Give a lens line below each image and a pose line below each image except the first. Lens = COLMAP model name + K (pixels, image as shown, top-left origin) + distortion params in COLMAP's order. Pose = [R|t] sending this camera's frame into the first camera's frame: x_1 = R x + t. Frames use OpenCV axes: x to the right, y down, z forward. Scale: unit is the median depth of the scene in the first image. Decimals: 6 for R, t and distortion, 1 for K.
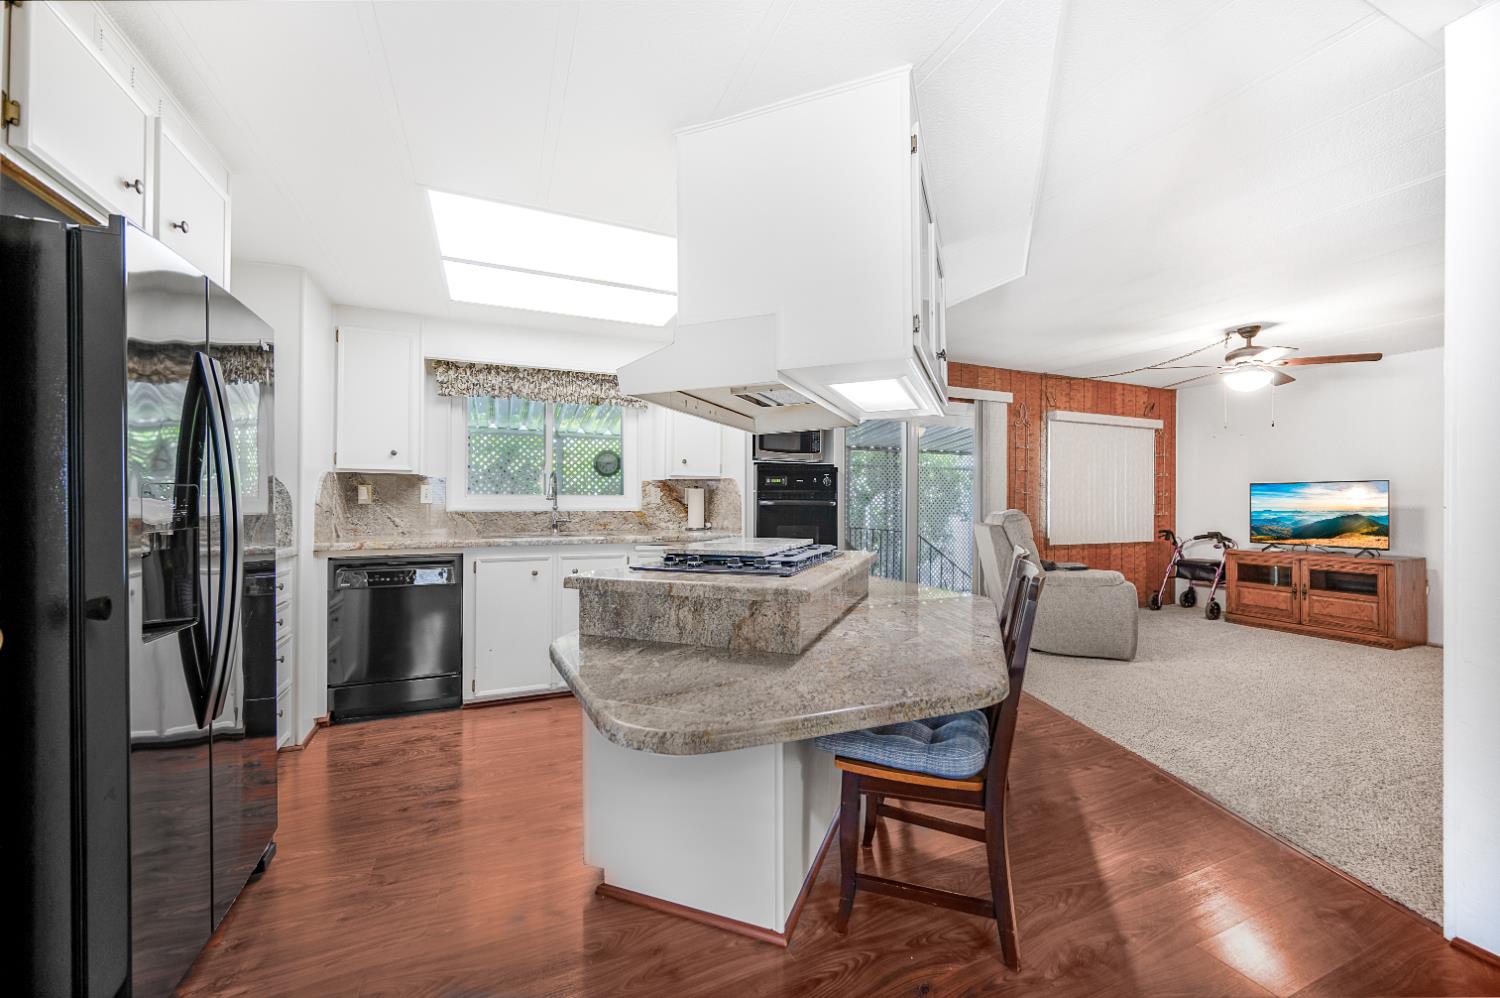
lens RADIAL K [[585.1, 0, 757.1], [0, 585.1, 503.5], [0, 0, 1]] dist [0.001905, -0.000139]
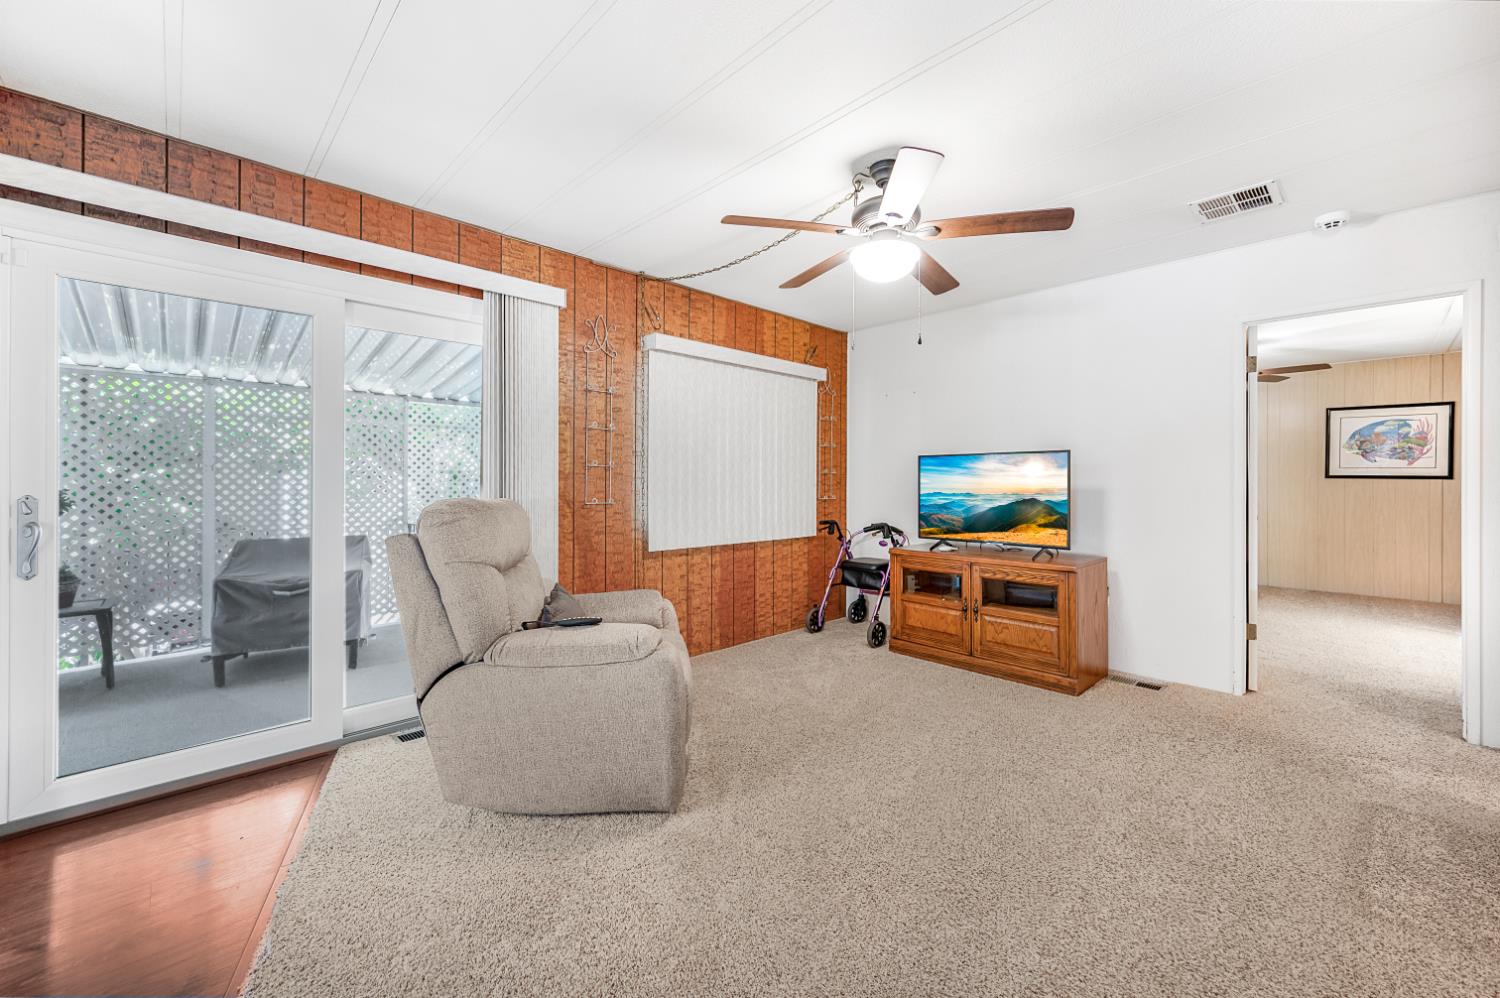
lens RADIAL K [[585.1, 0, 747.6], [0, 585.1, 485.5], [0, 0, 1]] dist [0.001905, -0.000139]
pose [[0.938826, -0.004602, 0.344362, 0.386826], [0.003236, 0.999984, 0.004540, -0.001347], [-0.344377, -0.003147, 0.938826, 0.386941]]
